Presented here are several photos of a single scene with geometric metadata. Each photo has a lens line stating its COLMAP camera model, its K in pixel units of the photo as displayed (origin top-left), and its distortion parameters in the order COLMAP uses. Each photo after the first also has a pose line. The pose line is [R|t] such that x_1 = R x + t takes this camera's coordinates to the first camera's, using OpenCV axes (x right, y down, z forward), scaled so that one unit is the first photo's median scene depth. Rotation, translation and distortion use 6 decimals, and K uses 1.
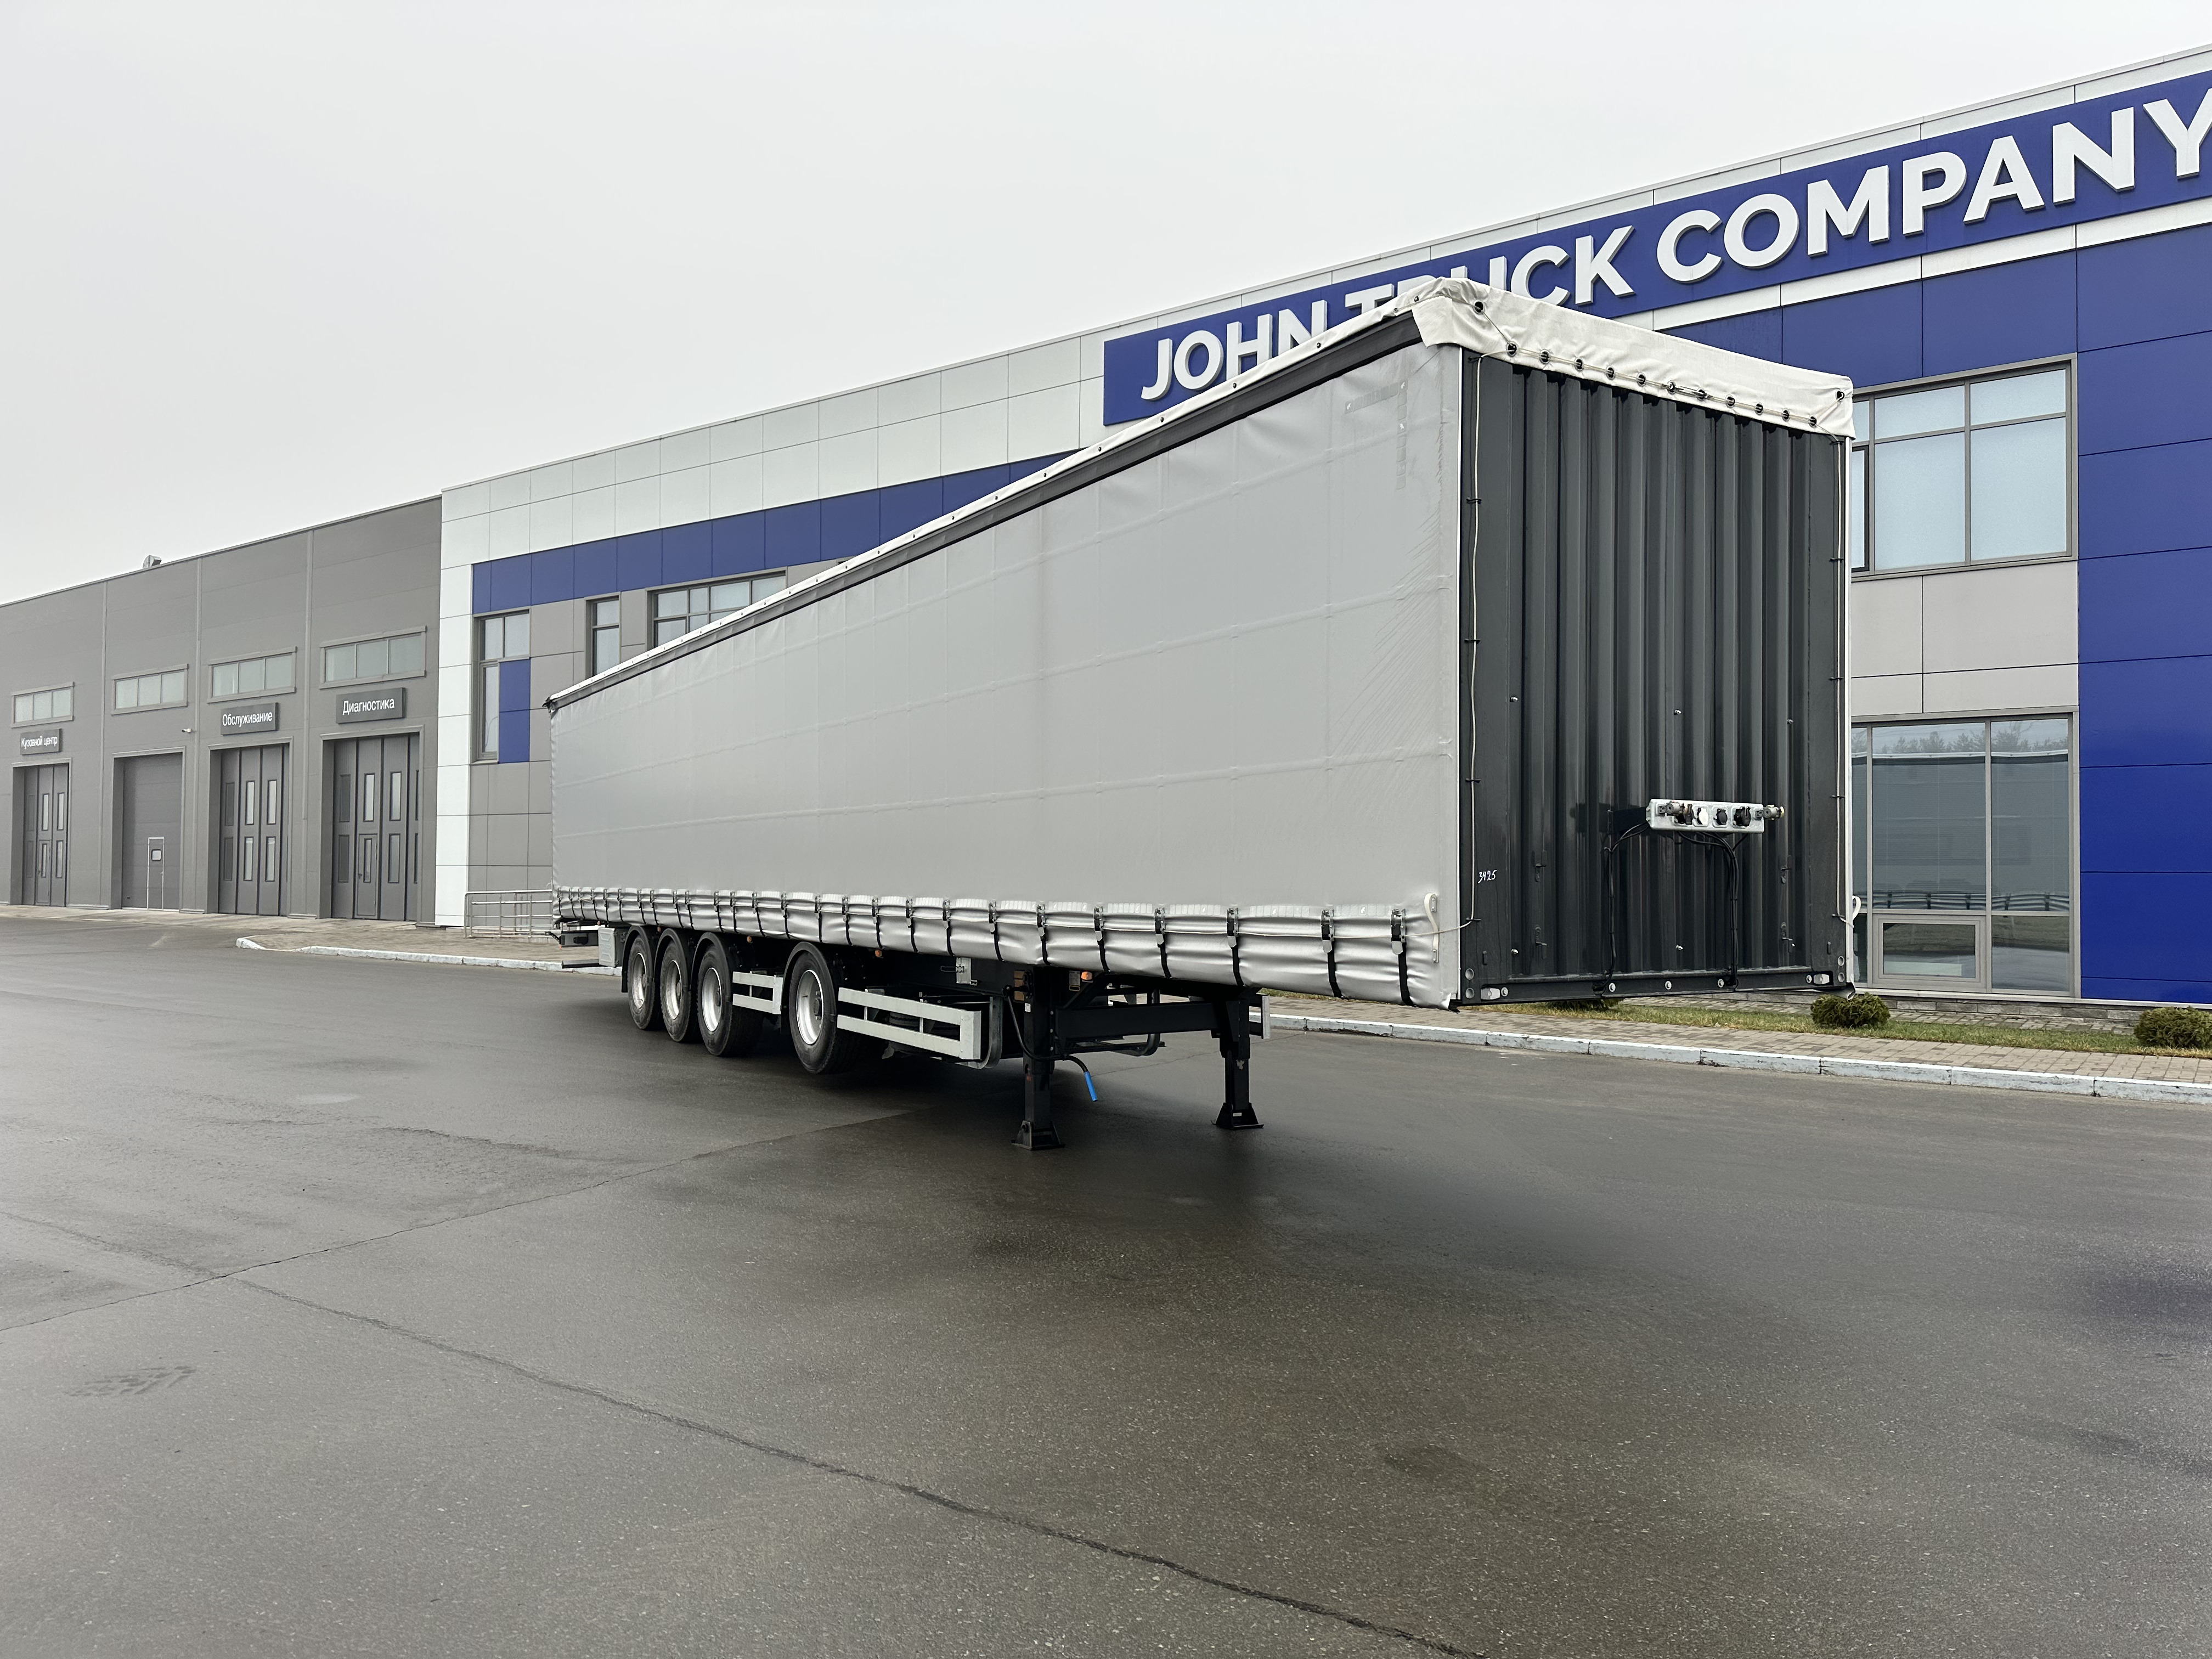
lens RADIAL K [[1543.2, 0, 1092.4], [0, 1543.2, 848.0], [0, 0, 1]] dist [0.062360, -0.065905]
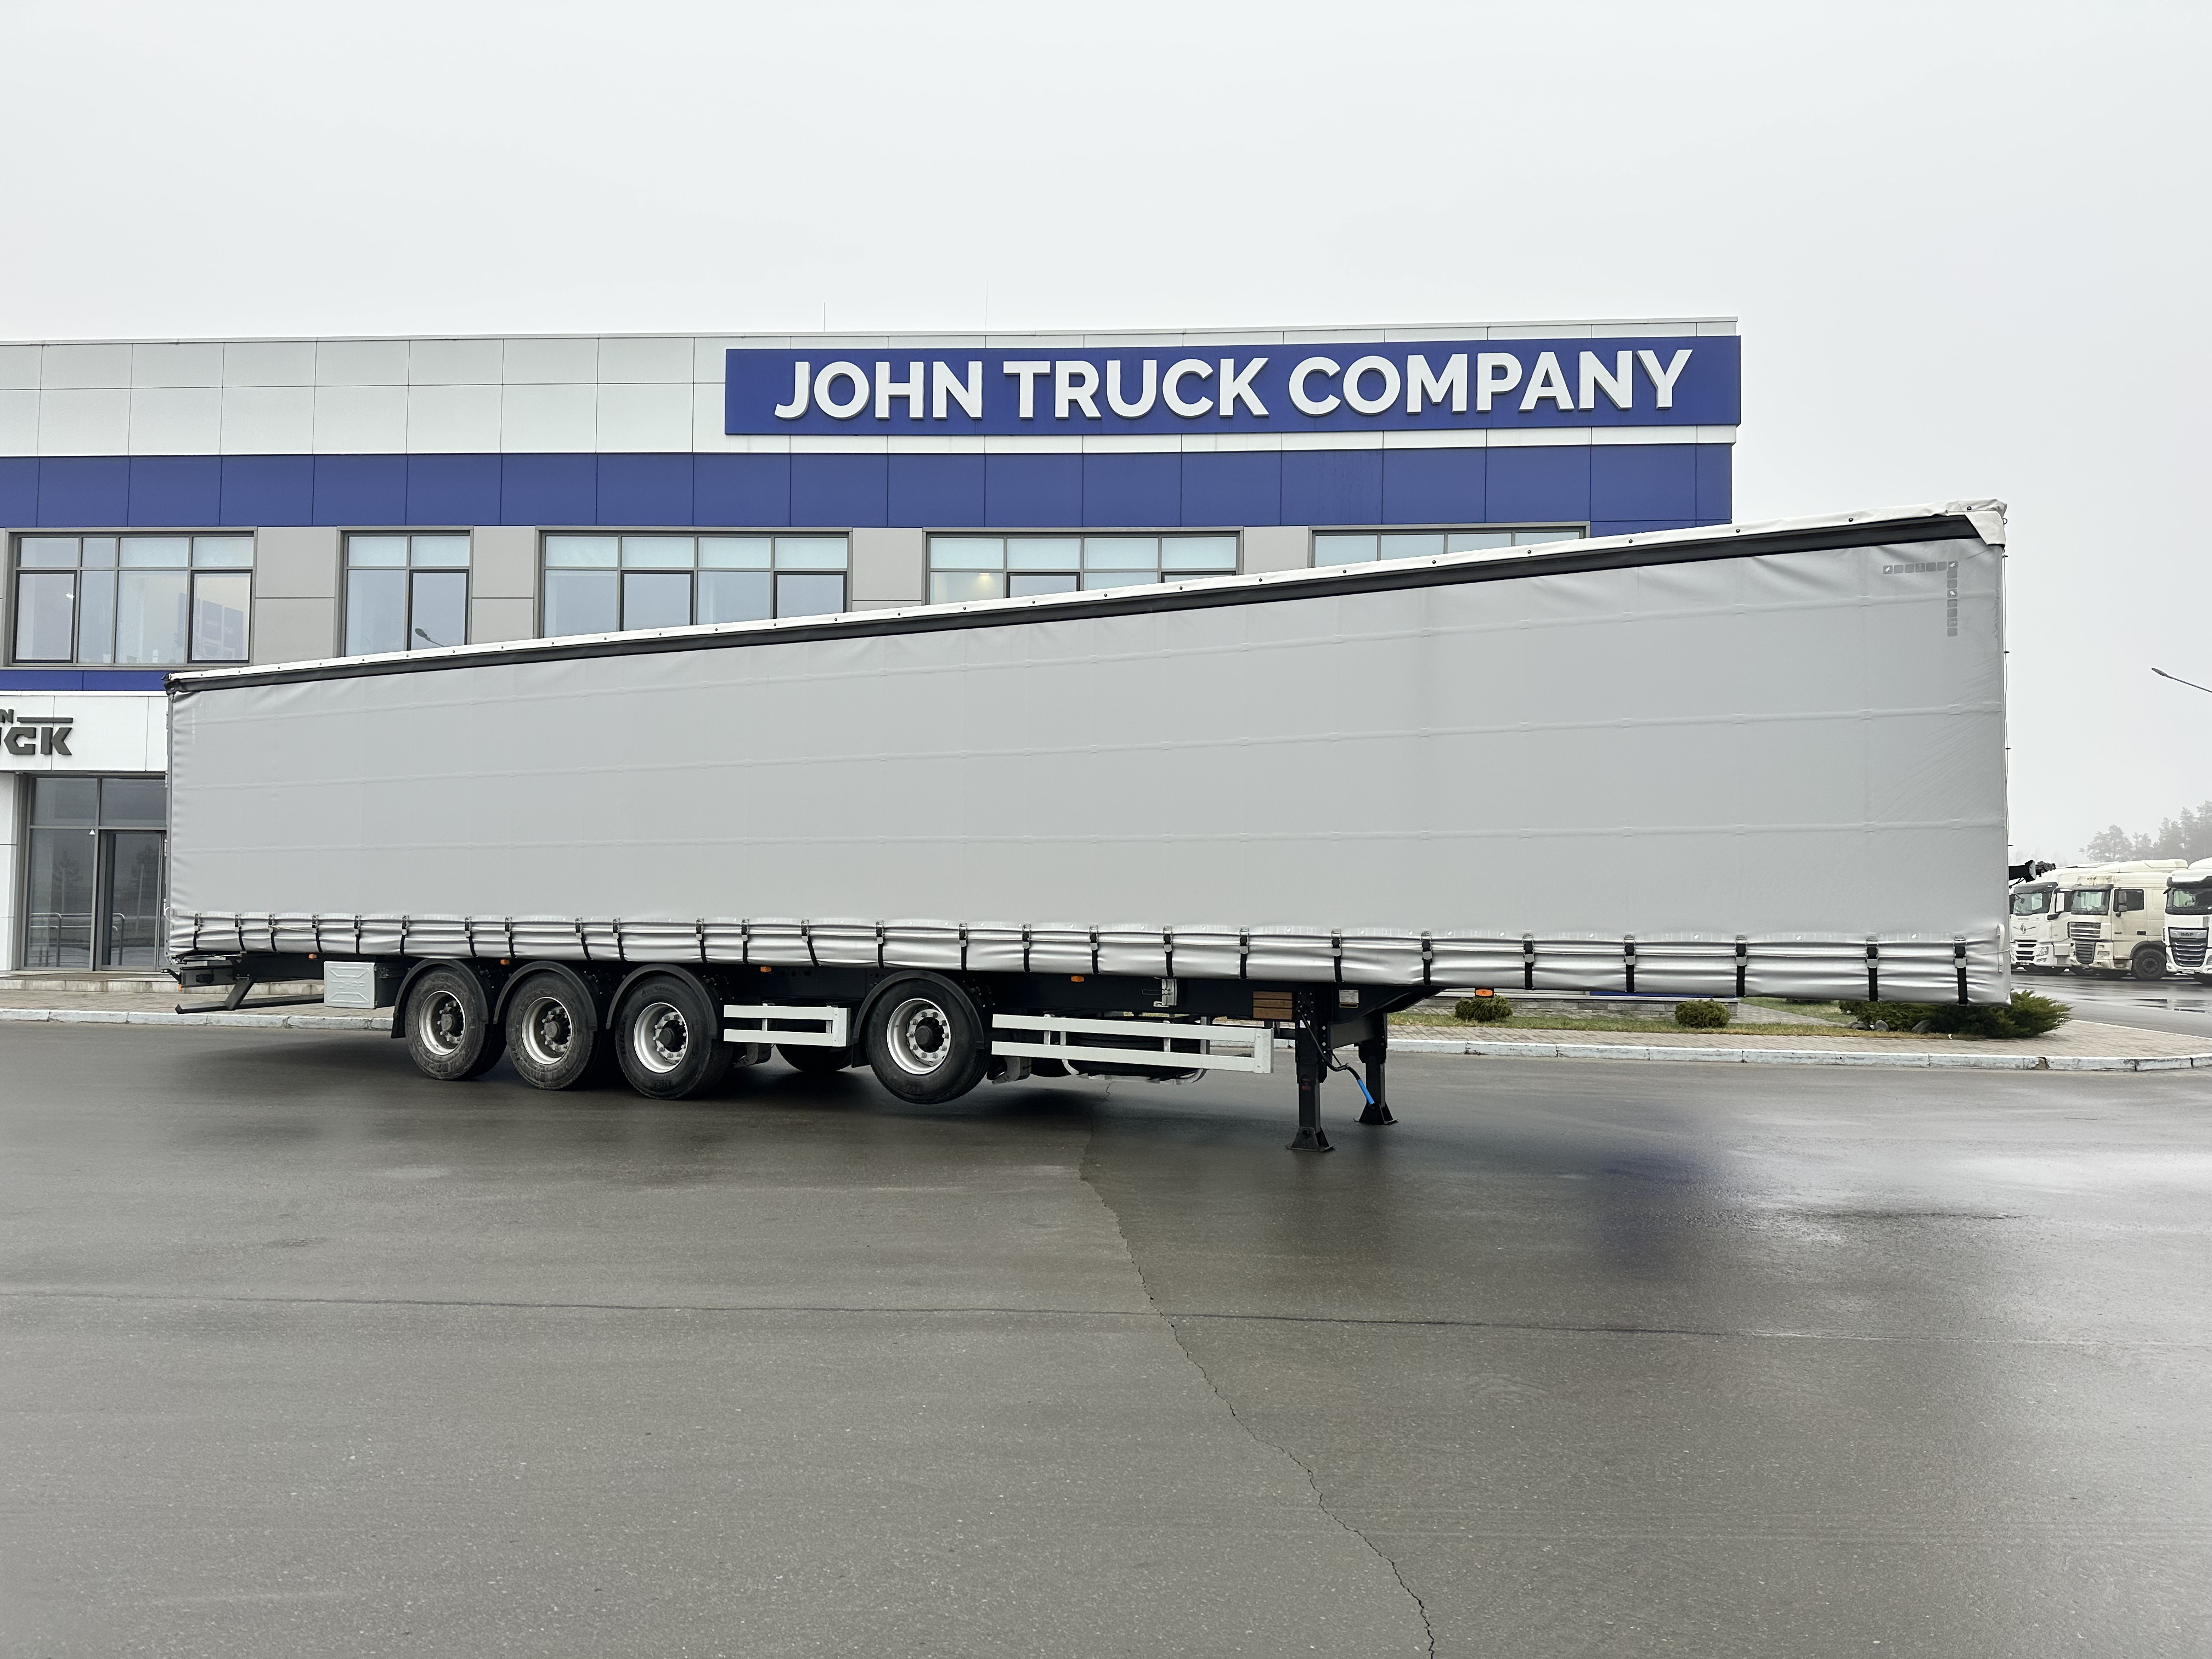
lens RADIAL K [[1543.2, 0, 1110.4], [0, 1543.2, 845.5], [0, 0, 1]] dist [0.062360, -0.065905]
pose [[0.851160, 0.023917, 0.524362, -0.520262], [-0.015575, 0.999672, -0.020314, -0.000653], [-0.524676, 0.009123, 0.851253, 0.084322]]
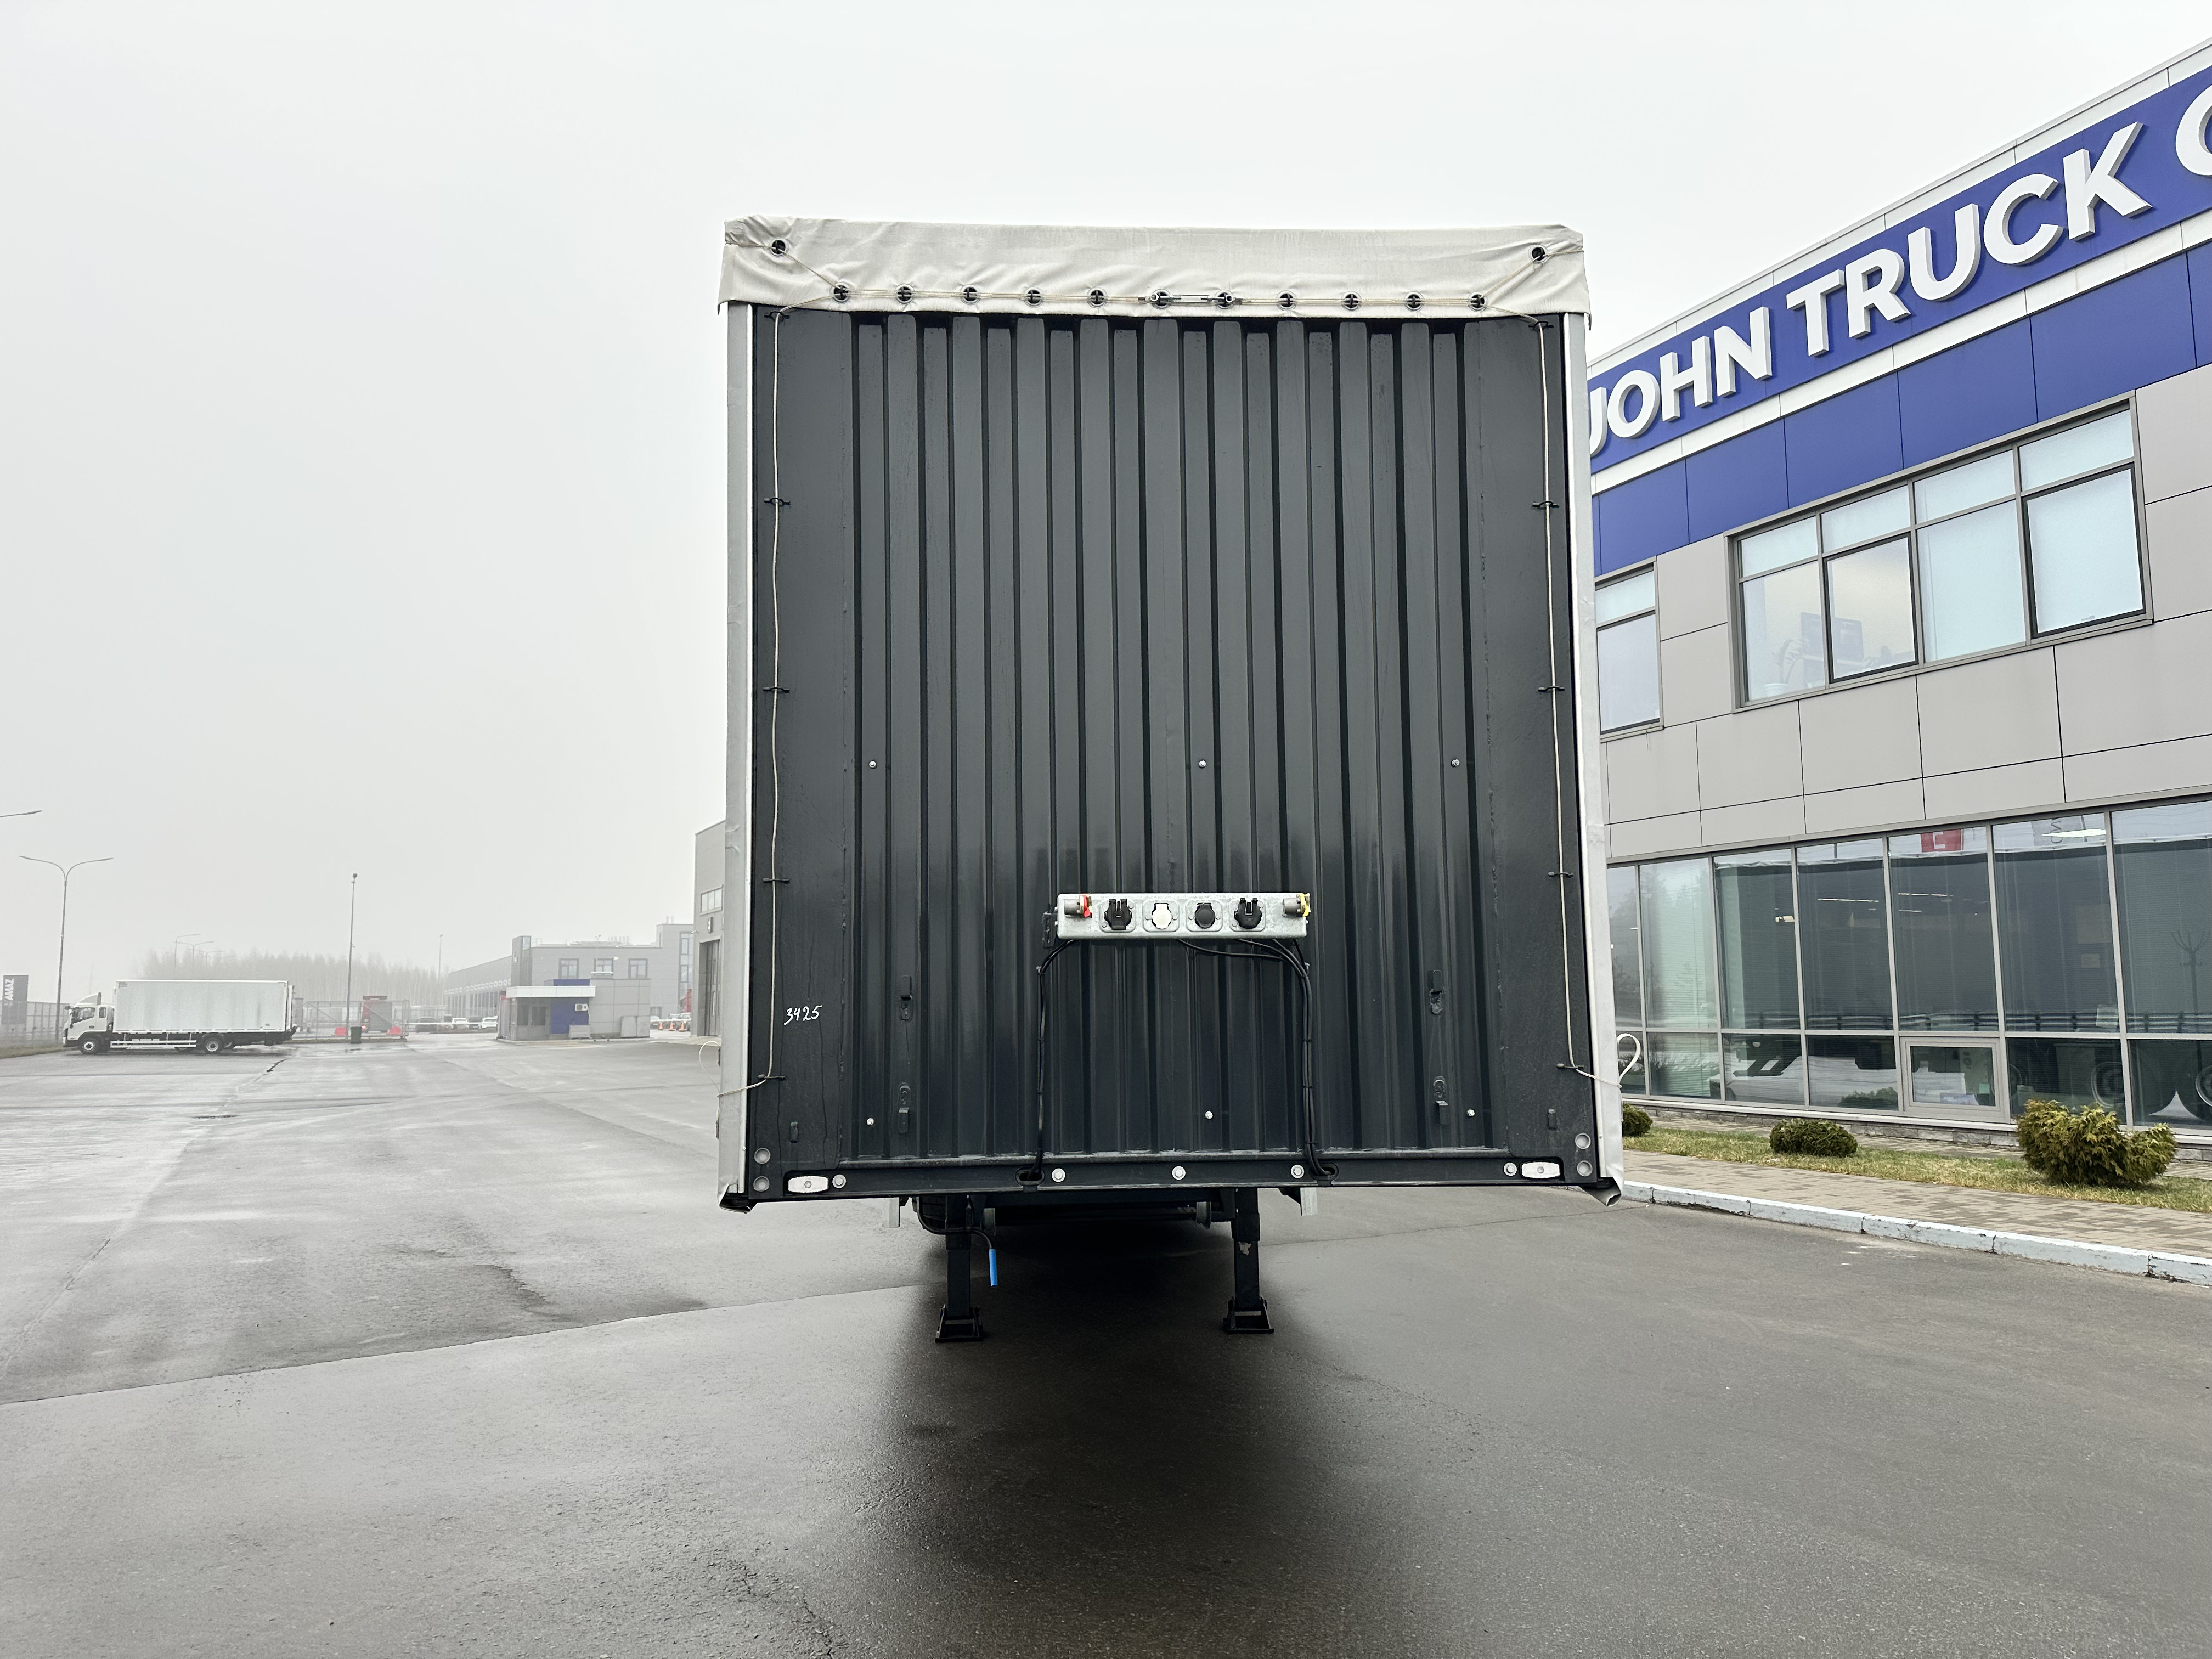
lens RADIAL K [[1543.2, 0, 1103.0], [0, 1543.2, 844.9], [0, 0, 1]] dist [0.062360, -0.065905]
pose [[0.889387, -0.066539, -0.452287, 0.309521], [0.027351, 0.995323, -0.092645, 0.004417], [0.456336, 0.070026, 0.887048, 0.189046]]
